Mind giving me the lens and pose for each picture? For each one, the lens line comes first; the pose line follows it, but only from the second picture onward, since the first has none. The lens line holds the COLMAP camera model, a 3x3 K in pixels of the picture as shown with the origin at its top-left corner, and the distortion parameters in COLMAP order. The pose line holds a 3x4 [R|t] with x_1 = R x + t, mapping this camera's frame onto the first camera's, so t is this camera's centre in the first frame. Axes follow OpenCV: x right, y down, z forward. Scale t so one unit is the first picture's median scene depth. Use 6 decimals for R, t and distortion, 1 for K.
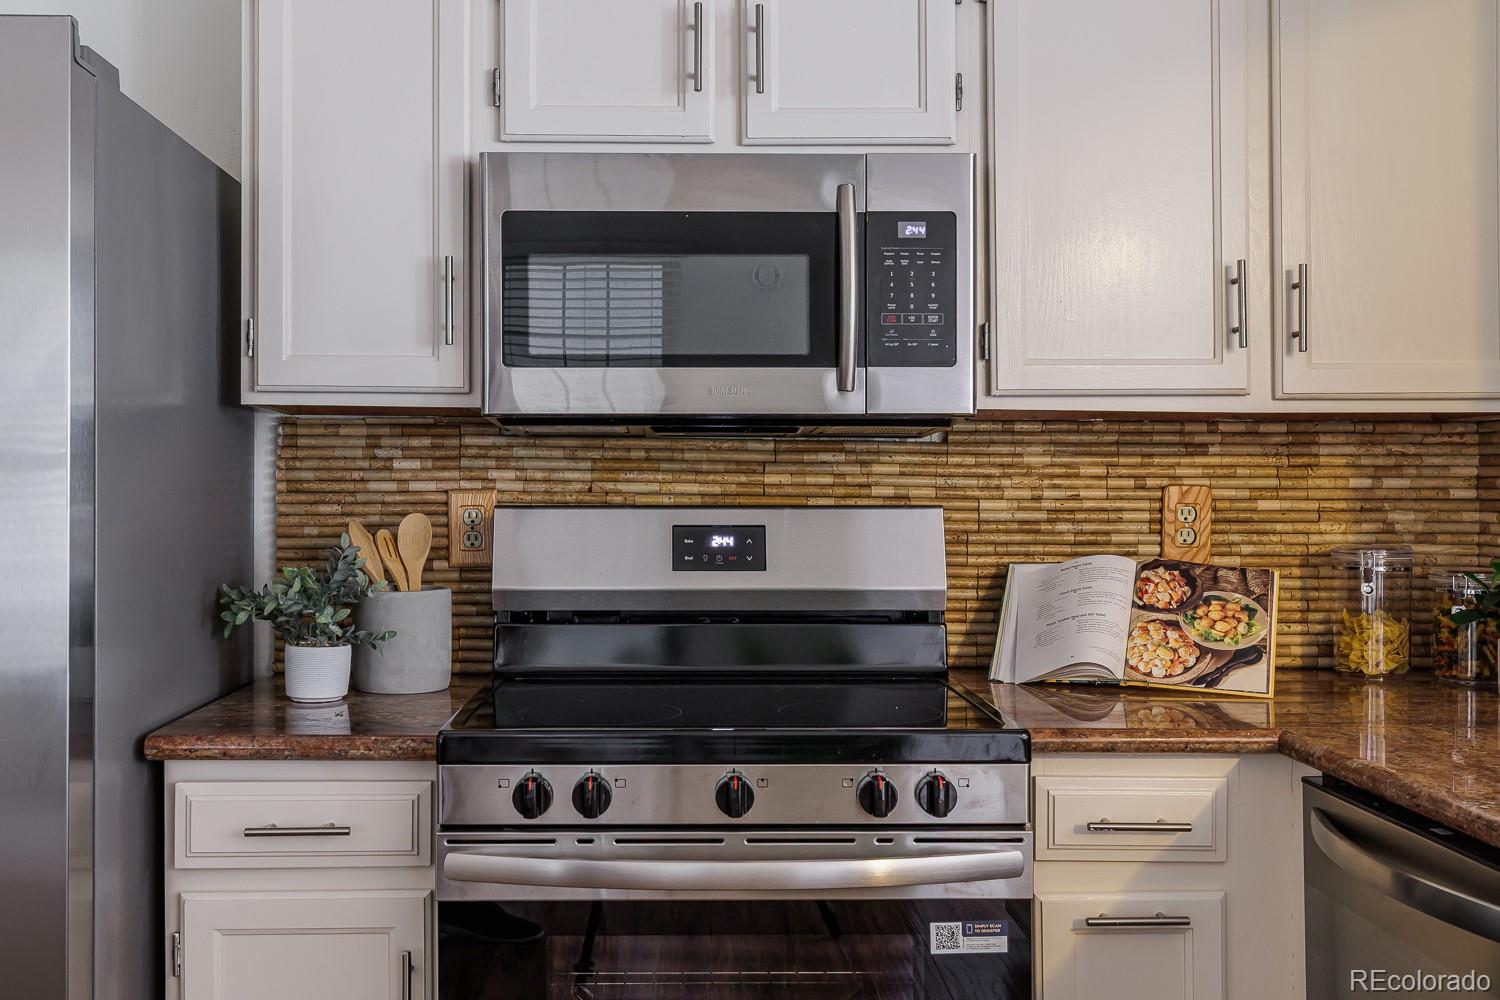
lens RADIAL K [[1435.5, 0, 683.4], [0, 1435.5, 483.8], [0, 0, 1]] dist [-0.005637, -0.007559]
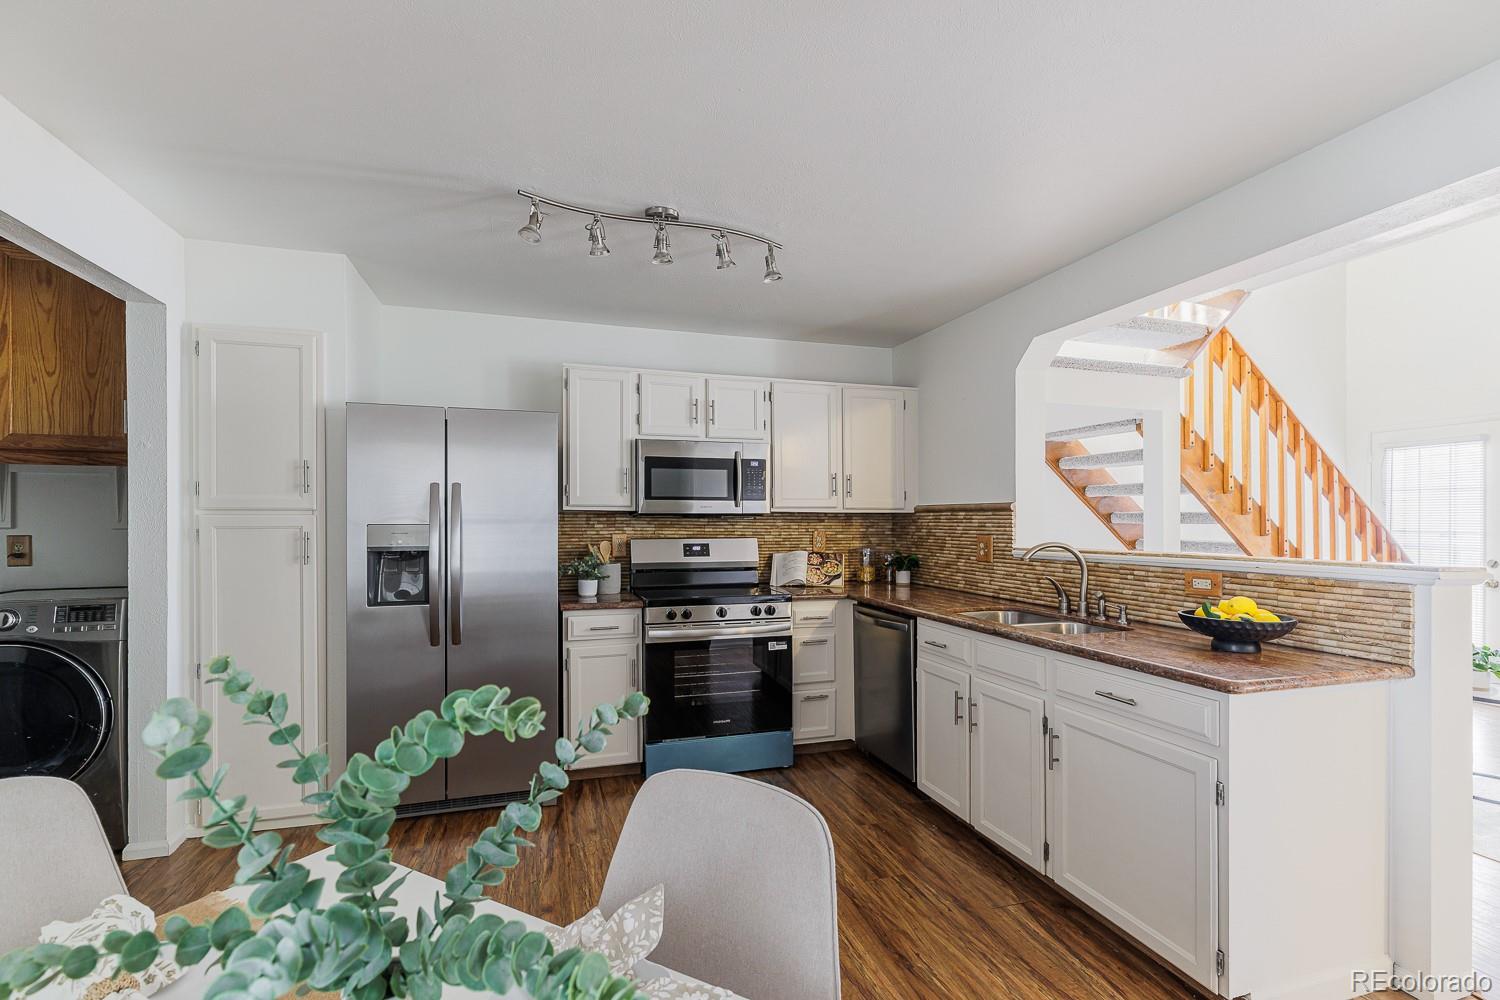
lens RADIAL K [[663.1, 0, 749.0], [0, 663.1, 518.8], [0, 0, 1]] dist [0.001587, 0.000243]
pose [[0.958492, -0.000274, 0.285120, -0.318368], [0.000014, 1.000000, 0.000911, -0.033661], [-0.285120, -0.000869, 0.958491, -0.595484]]
